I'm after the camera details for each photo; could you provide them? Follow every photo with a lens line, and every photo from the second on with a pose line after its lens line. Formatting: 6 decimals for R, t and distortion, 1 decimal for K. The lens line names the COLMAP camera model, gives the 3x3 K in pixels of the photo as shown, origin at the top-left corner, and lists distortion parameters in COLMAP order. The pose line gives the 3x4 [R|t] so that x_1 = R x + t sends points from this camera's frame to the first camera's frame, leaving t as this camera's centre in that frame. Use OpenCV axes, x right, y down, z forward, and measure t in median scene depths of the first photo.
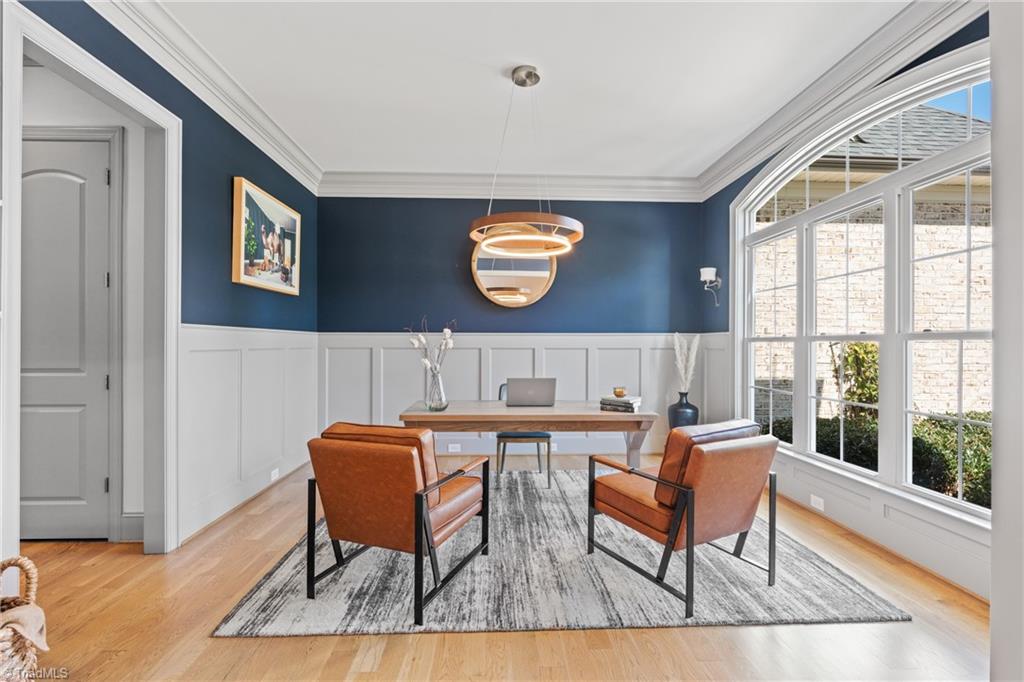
lens RADIAL K [[459.3, 0, 506.3], [0, 459.3, 342.0], [0, 0, 1]] dist [0.000284, 0.000074]
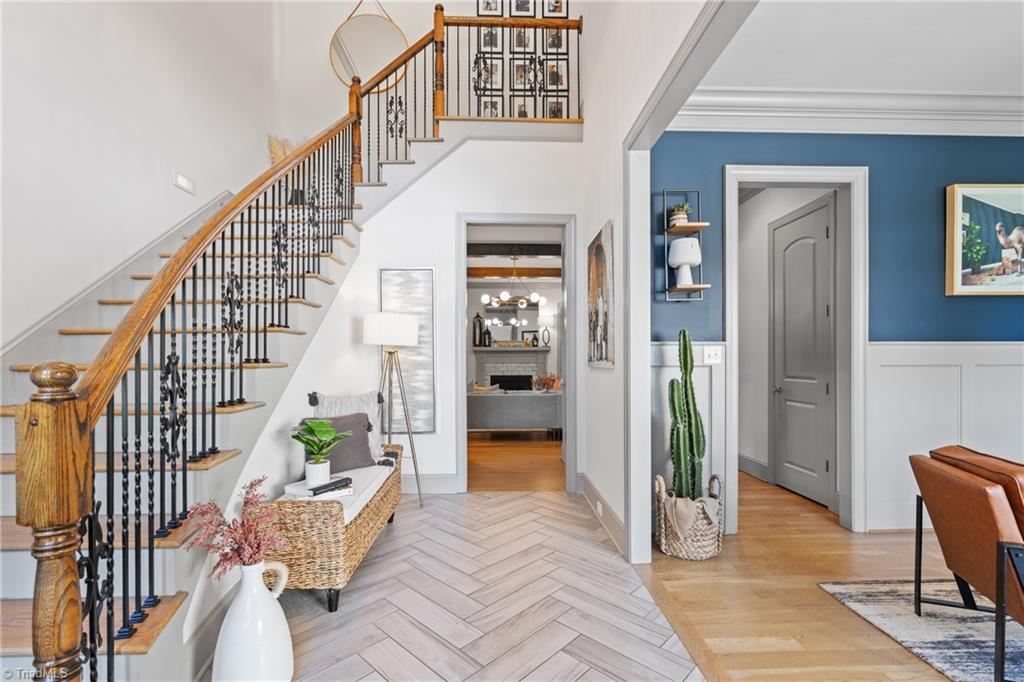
lens RADIAL K [[456.0, 0, 513.4], [0, 456.0, 357.8], [0, 0, 1]] dist [-0.000971, 0.000233]
pose [[0.007616, -0.000489, -0.999971, 0.461174], [0.006084, 0.999981, -0.000442, -0.004947], [0.999952, -0.006081, 0.007619, 0.095158]]
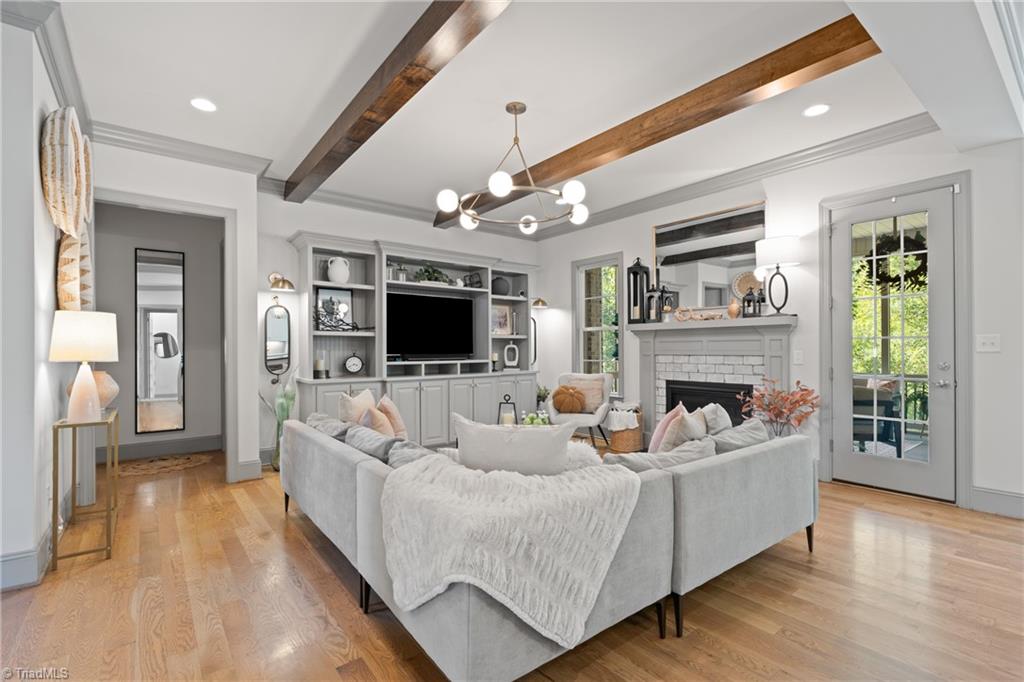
lens RADIAL K [[459.4, 0, 513.4], [0, 459.4, 346.0], [0, 0, 1]] dist [-0.001775, -0.000311]
pose [[-0.799501, 0.005752, -0.600638, -1.862941], [0.011893, 0.999910, -0.006255, 0.003406], [0.600548, -0.012145, -0.799497, 1.174309]]
